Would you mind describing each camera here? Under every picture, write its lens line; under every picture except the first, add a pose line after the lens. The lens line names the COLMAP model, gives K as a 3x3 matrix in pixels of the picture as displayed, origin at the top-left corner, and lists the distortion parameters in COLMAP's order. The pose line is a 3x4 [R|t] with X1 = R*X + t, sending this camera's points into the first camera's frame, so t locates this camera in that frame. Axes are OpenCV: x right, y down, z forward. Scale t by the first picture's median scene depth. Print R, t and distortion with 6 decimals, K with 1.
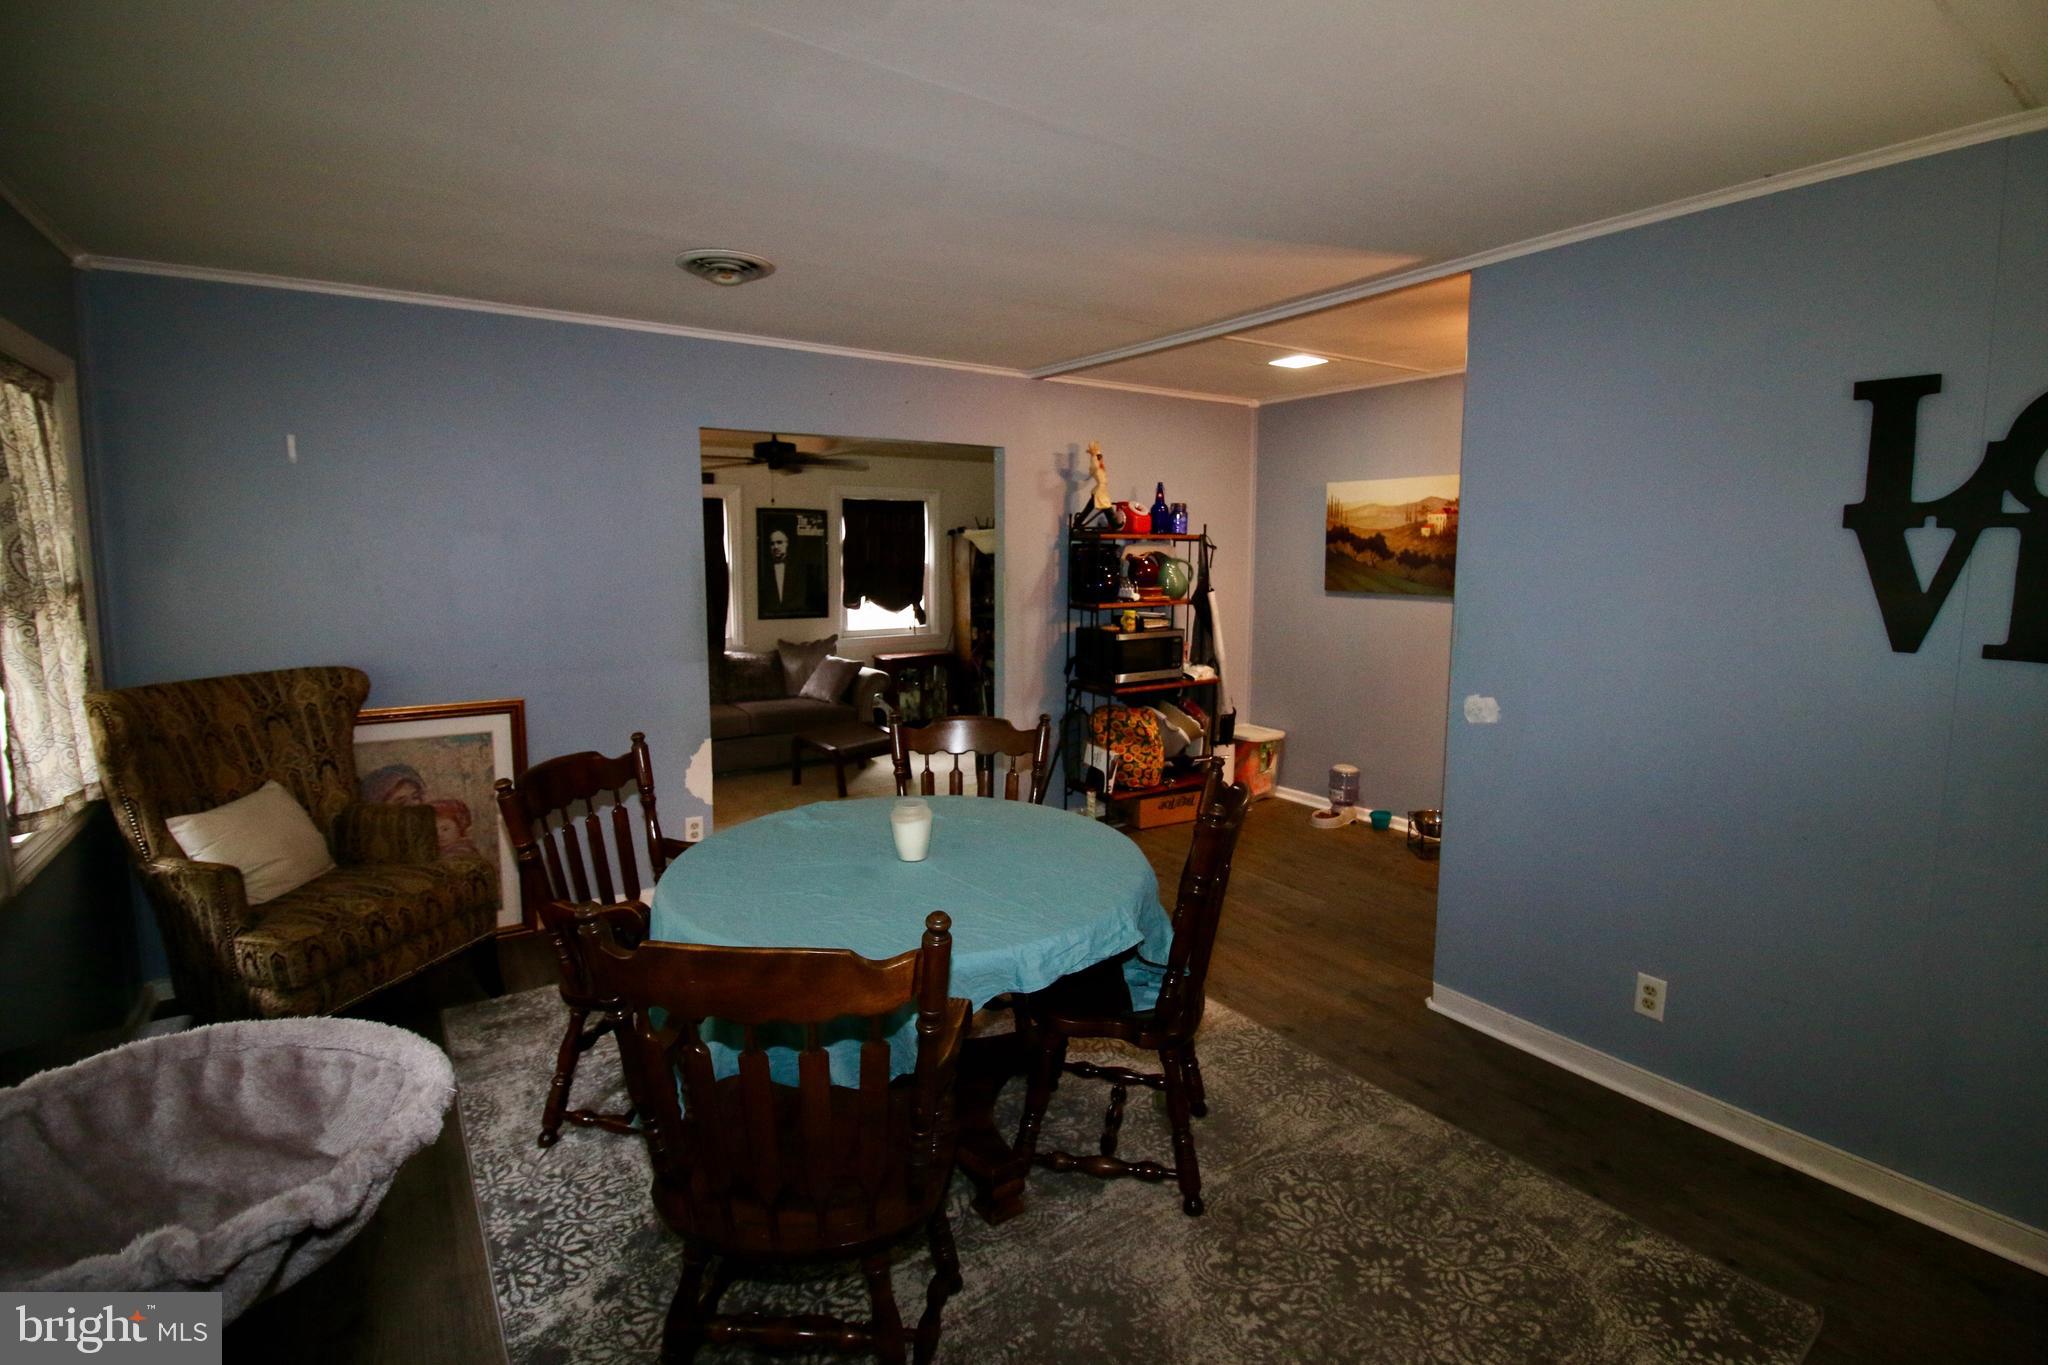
lens RADIAL K [[944.0, 0, 1025.9], [0, 944.0, 660.8], [0, 0, 1]] dist [-0.012788, -0.000210]
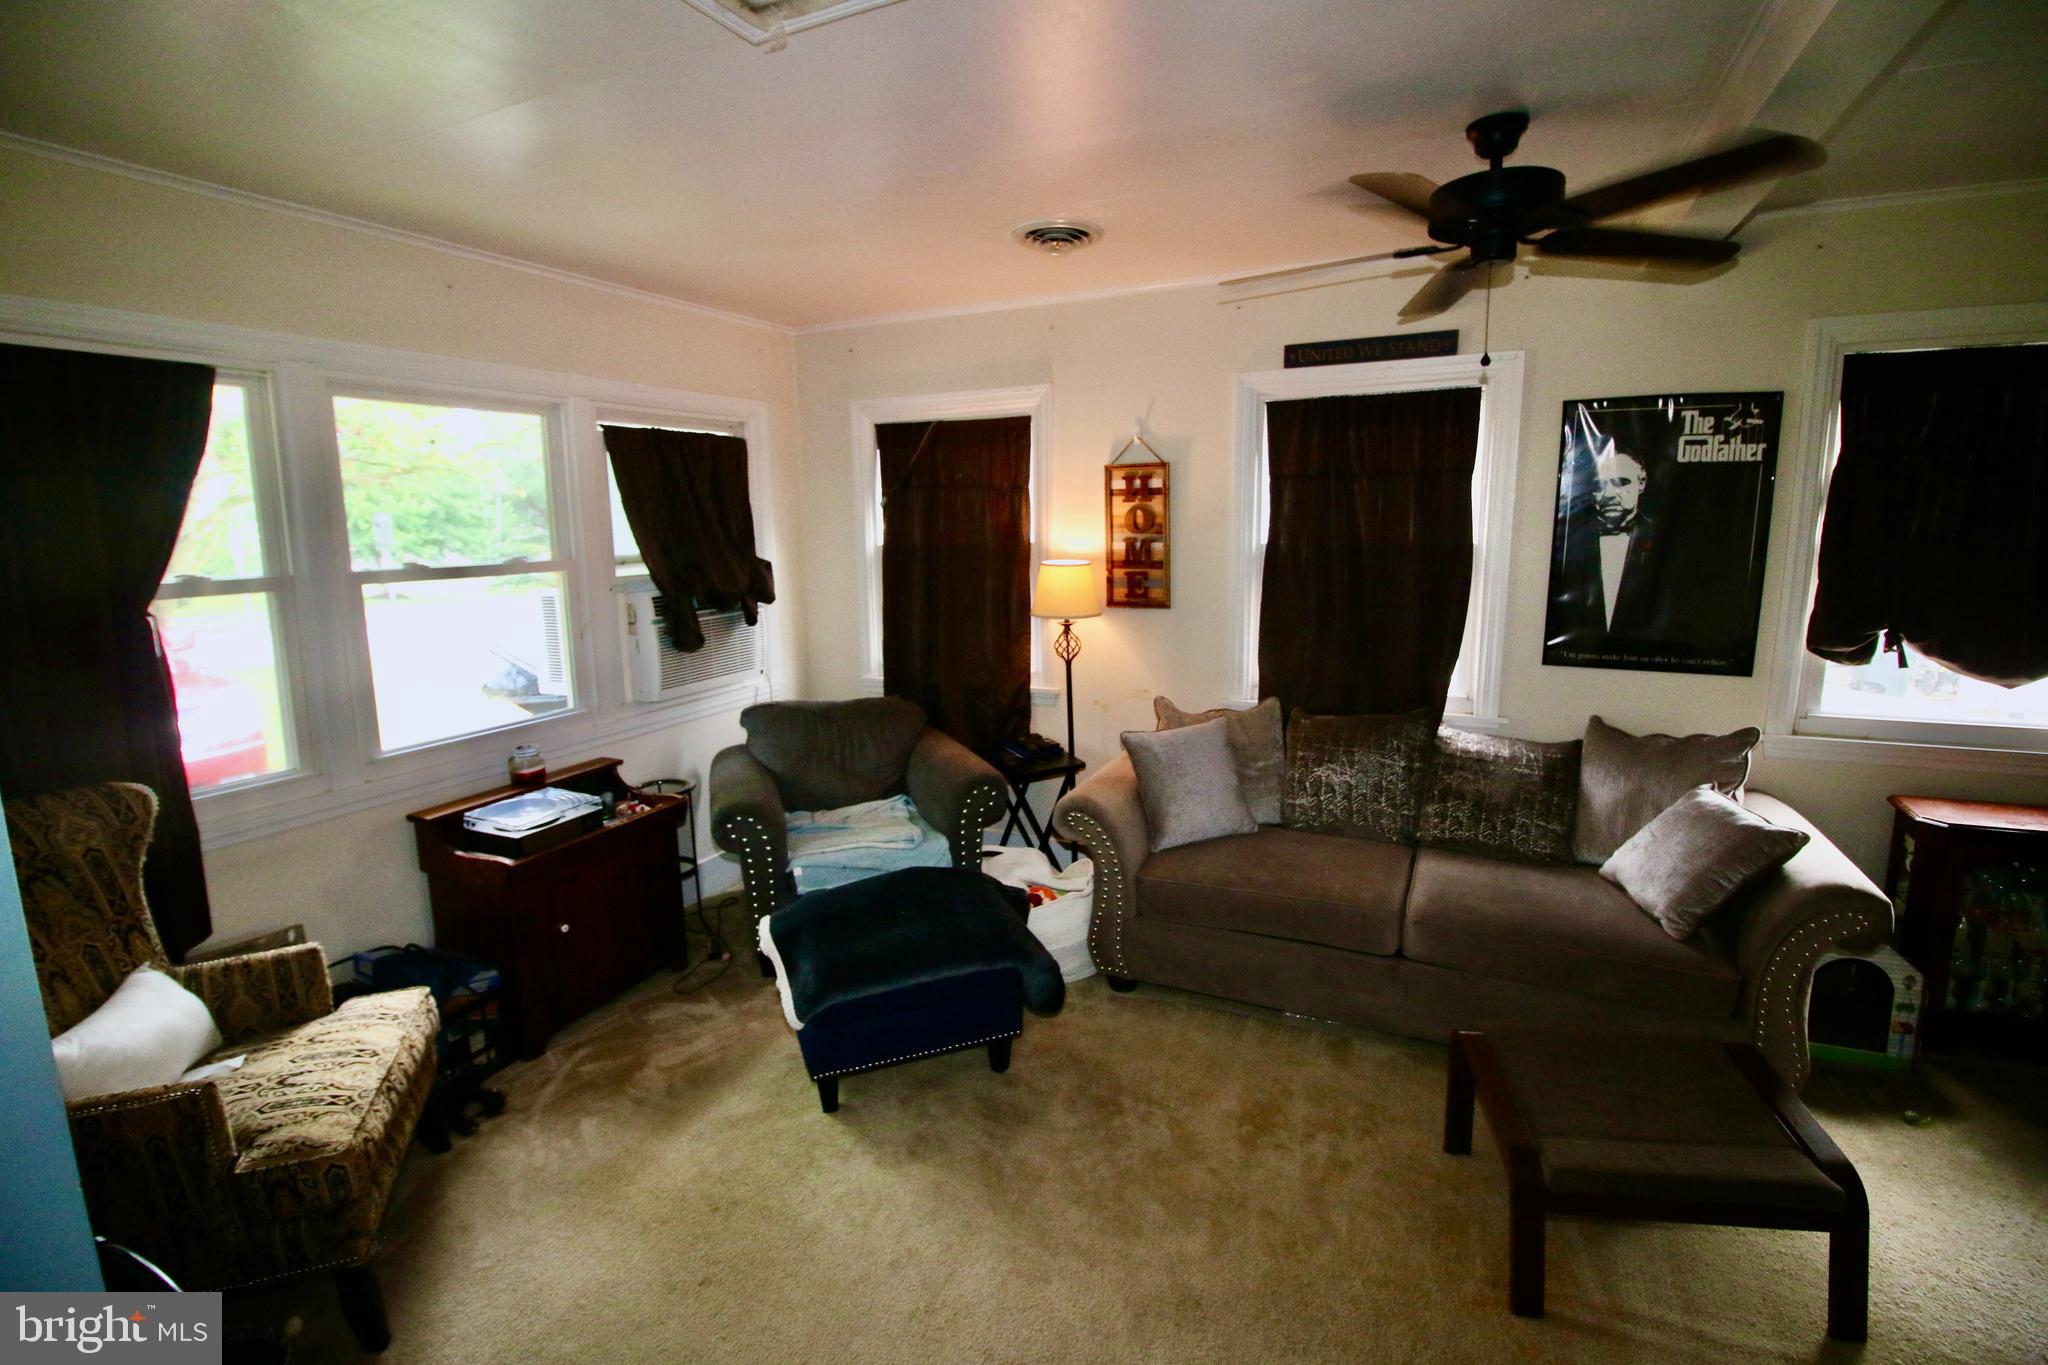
lens RADIAL K [[935.8, 0, 1017.6], [0, 935.8, 658.4], [0, 0, 1]] dist [0.014720, -0.021686]
pose [[0.486483, 0.136383, -0.862980, -0.029432], [-0.077492, 0.990584, 0.112865, -0.075746], [0.870247, 0.011968, 0.492471, 0.572452]]
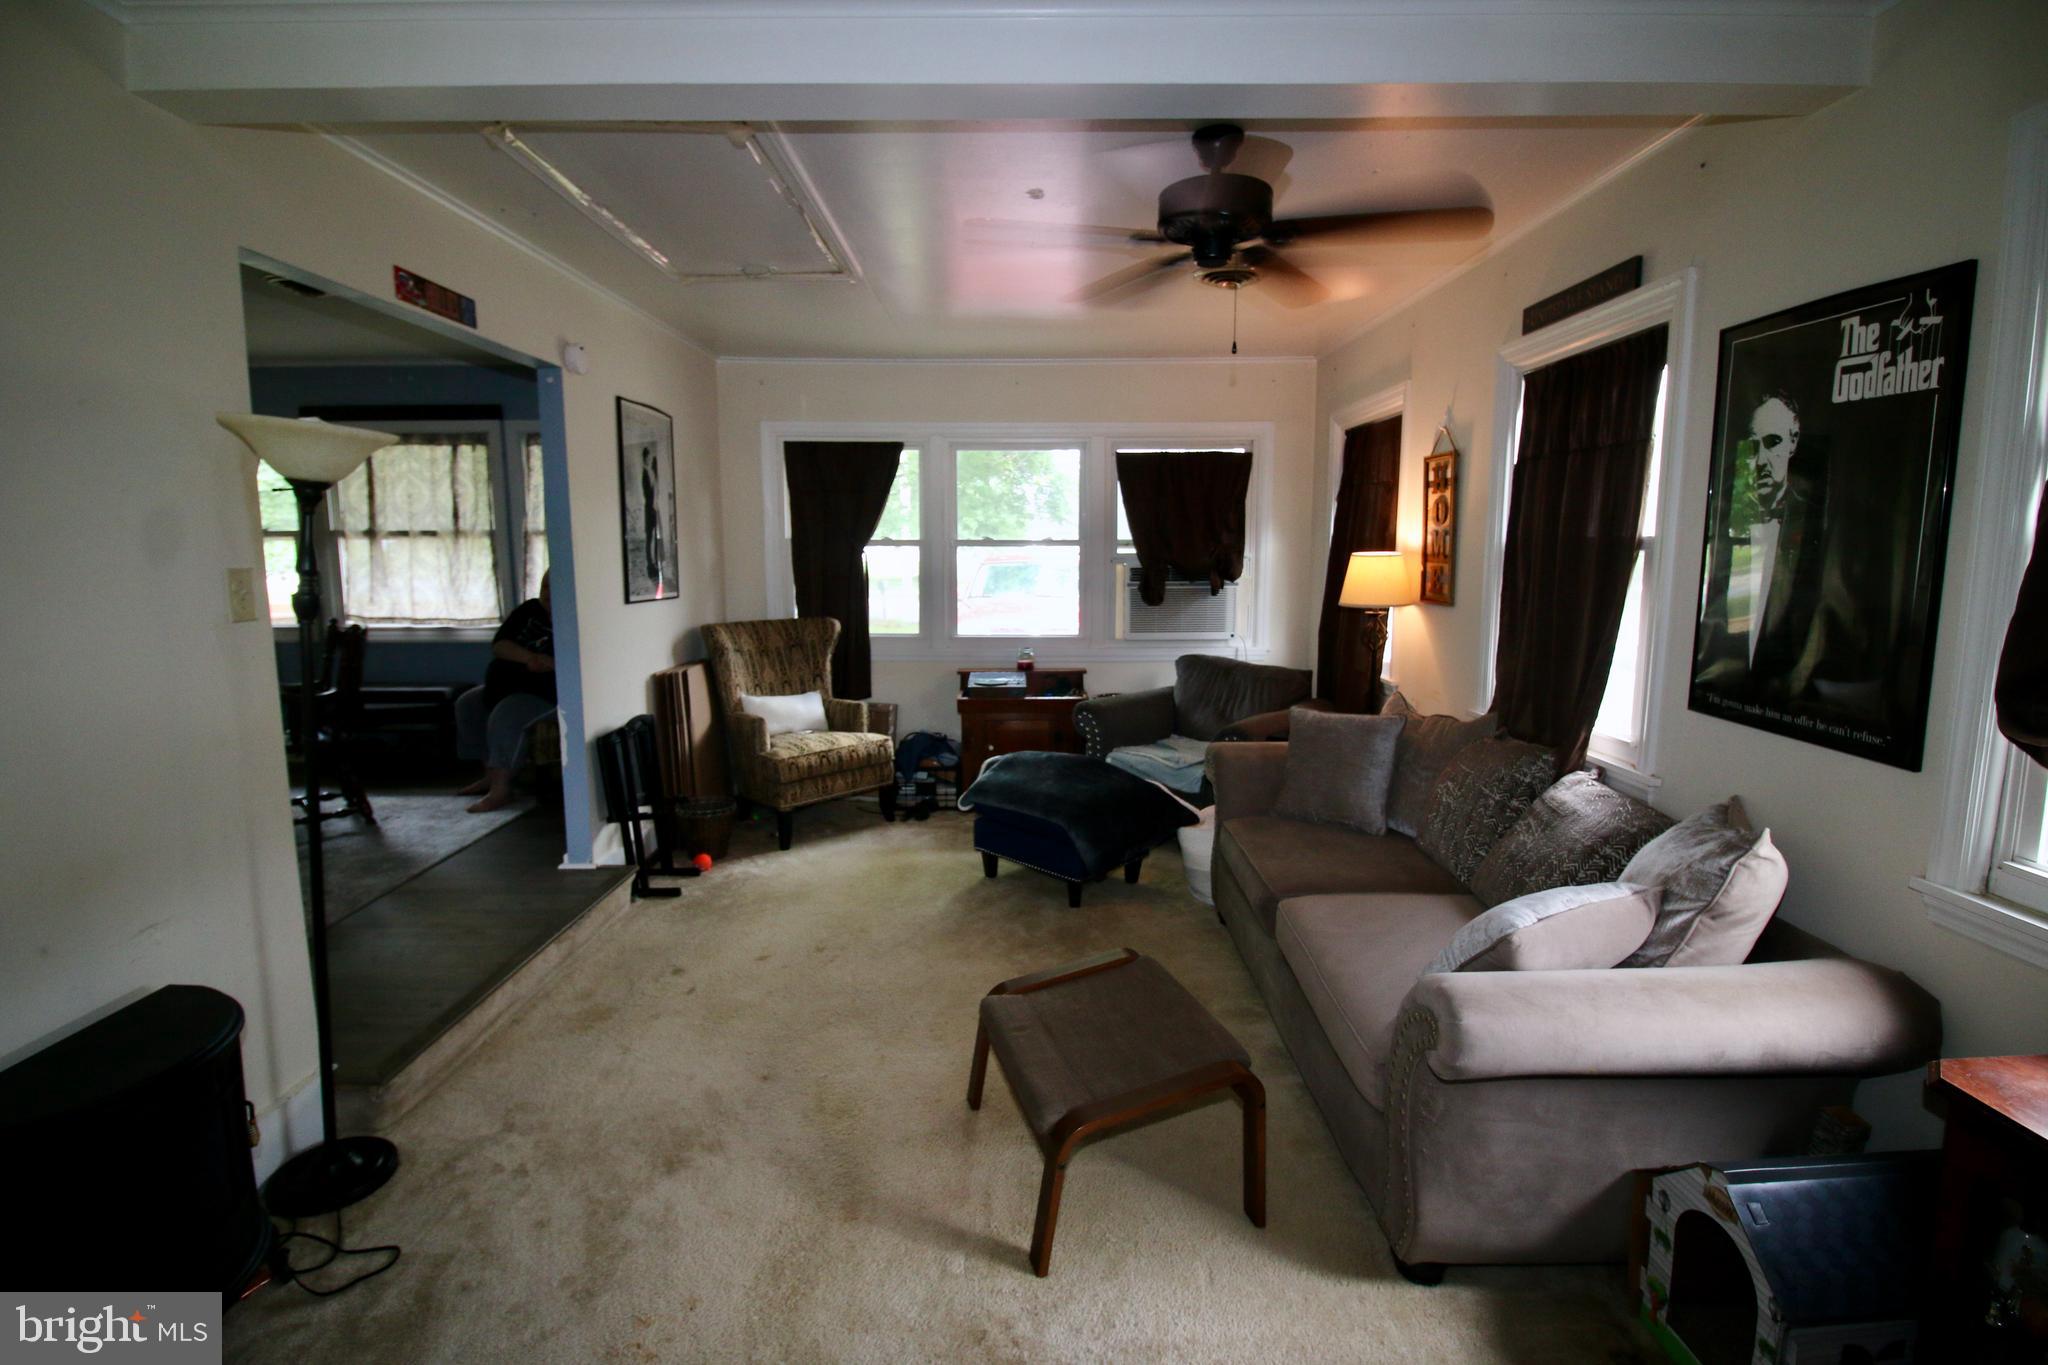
lens RADIAL K [[944.0, 0, 1025.9], [0, 944.0, 660.8], [0, 0, 1]] dist [-0.012788, -0.000210]
pose [[-0.583397, 0.114108, -0.804132, 0.078470], [-0.074932, 0.978297, 0.193186, -0.099520], [0.808724, 0.172959, -0.562185, 0.975799]]
